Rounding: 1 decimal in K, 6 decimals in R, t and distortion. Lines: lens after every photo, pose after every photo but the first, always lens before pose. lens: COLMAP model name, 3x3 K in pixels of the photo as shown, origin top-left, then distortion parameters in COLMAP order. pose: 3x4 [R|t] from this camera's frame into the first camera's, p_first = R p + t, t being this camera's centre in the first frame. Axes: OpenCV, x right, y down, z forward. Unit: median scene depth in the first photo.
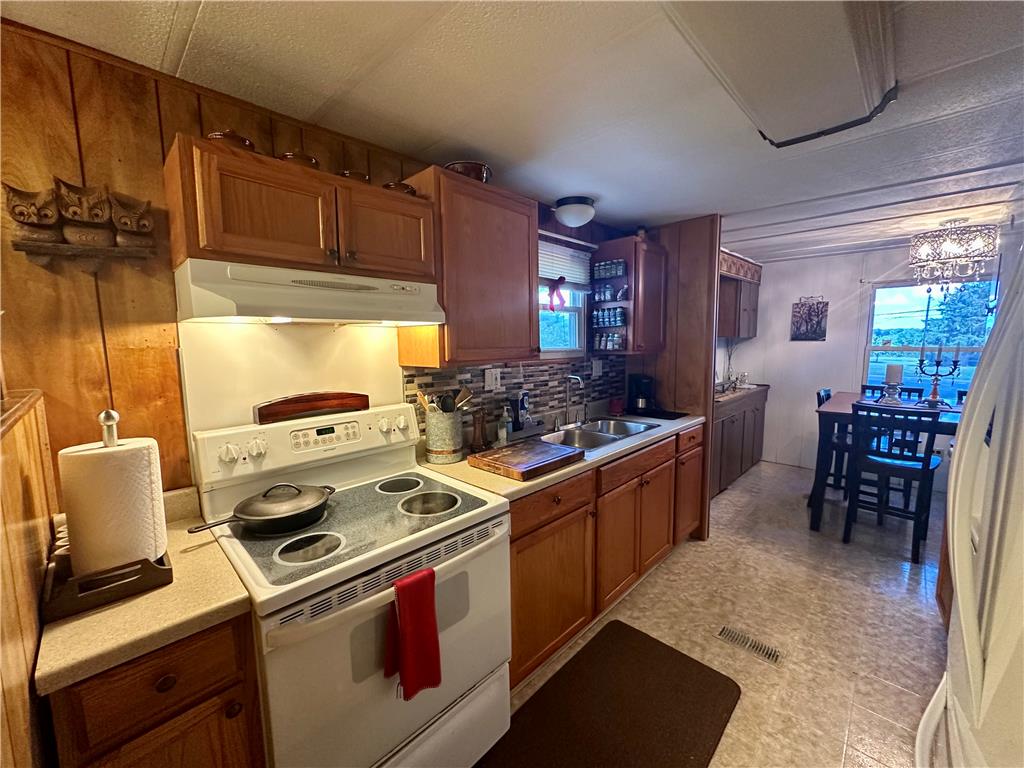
lens RADIAL K [[411.0, 0, 514.1], [0, 411.0, 385.1], [0, 0, 1]] dist [-0.001928, -0.000172]
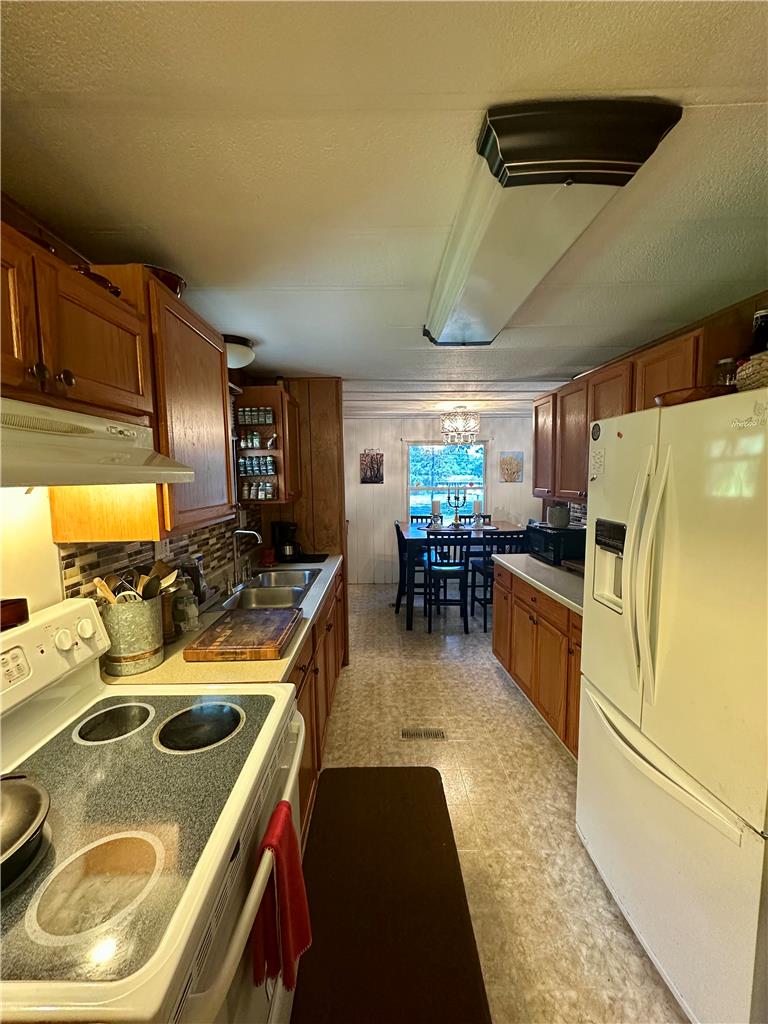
lens RADIAL K [[411.0, 0, 380.2], [0, 411.0, 514.2], [0, 0, 1]] dist [-0.001928, -0.000172]
pose [[0.714620, -0.066334, 0.696361, -0.247467], [0.081740, 0.996592, 0.011050, -0.039990], [-0.694721, 0.049024, 0.717607, 0.120646]]
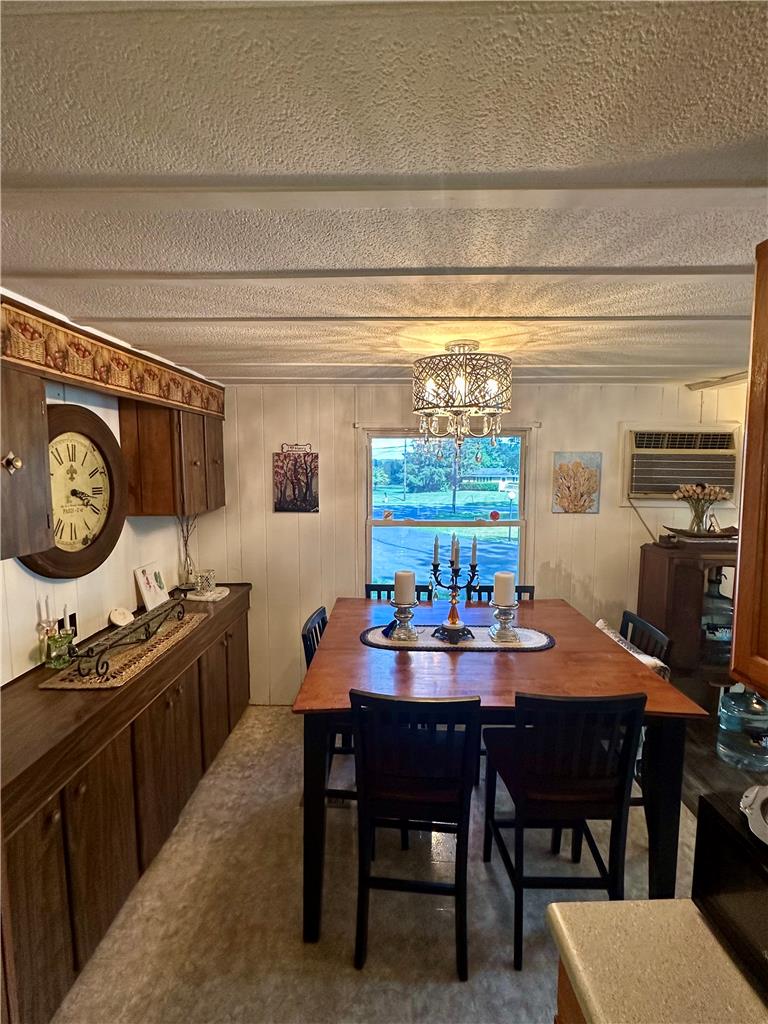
lens RADIAL K [[469.9, 0, 380.7], [0, 469.9, 509.6], [0, 0, 1]] dist [-0.004757, -0.000326]
pose [[0.741987, -0.057182, 0.667971, 0.509364], [0.068994, 0.997579, 0.008759, -0.172155], [-0.666854, 0.039587, 0.744136, 0.577729]]
